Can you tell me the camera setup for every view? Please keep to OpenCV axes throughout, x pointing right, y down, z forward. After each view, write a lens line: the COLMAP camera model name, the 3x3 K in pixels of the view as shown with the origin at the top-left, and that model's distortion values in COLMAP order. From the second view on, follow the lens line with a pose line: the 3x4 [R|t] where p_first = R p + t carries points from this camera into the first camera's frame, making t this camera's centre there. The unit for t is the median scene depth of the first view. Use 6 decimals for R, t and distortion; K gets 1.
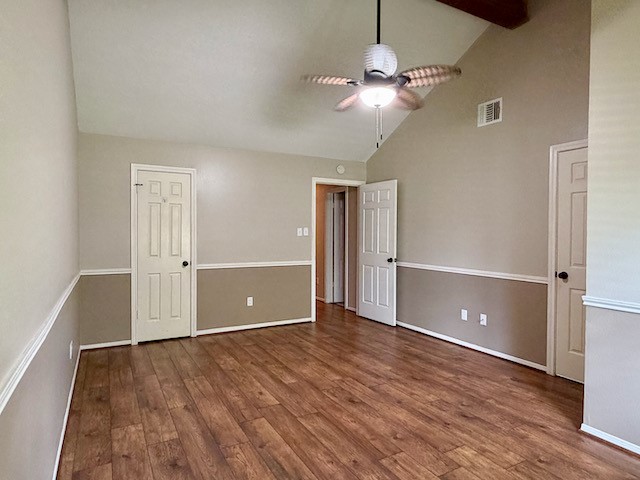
lens RADIAL K [[392.8, 0, 319.8], [0, 392.8, 237.3], [0, 0, 1]] dist [-0.021123, -0.000969]
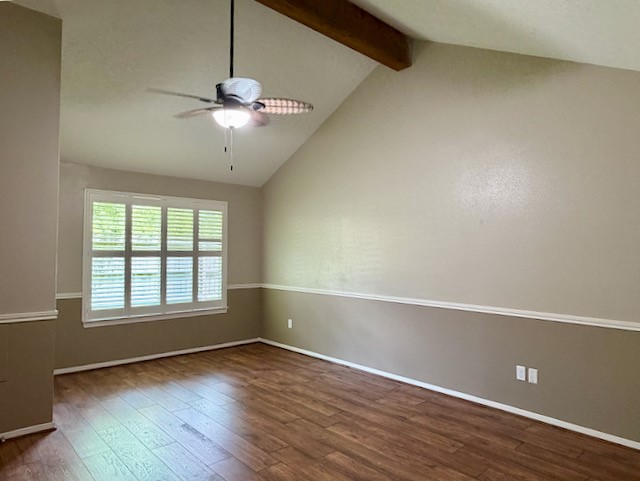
lens RADIAL K [[392.8, 0, 320.2], [0, 392.8, 241.8], [0, 0, 1]] dist [-0.021123, -0.000969]
pose [[-0.970570, -0.010421, -0.240595, 0.165522], [-0.005985, 0.999798, -0.019162, -0.046091], [0.240746, -0.017158, -0.970436, 2.034067]]
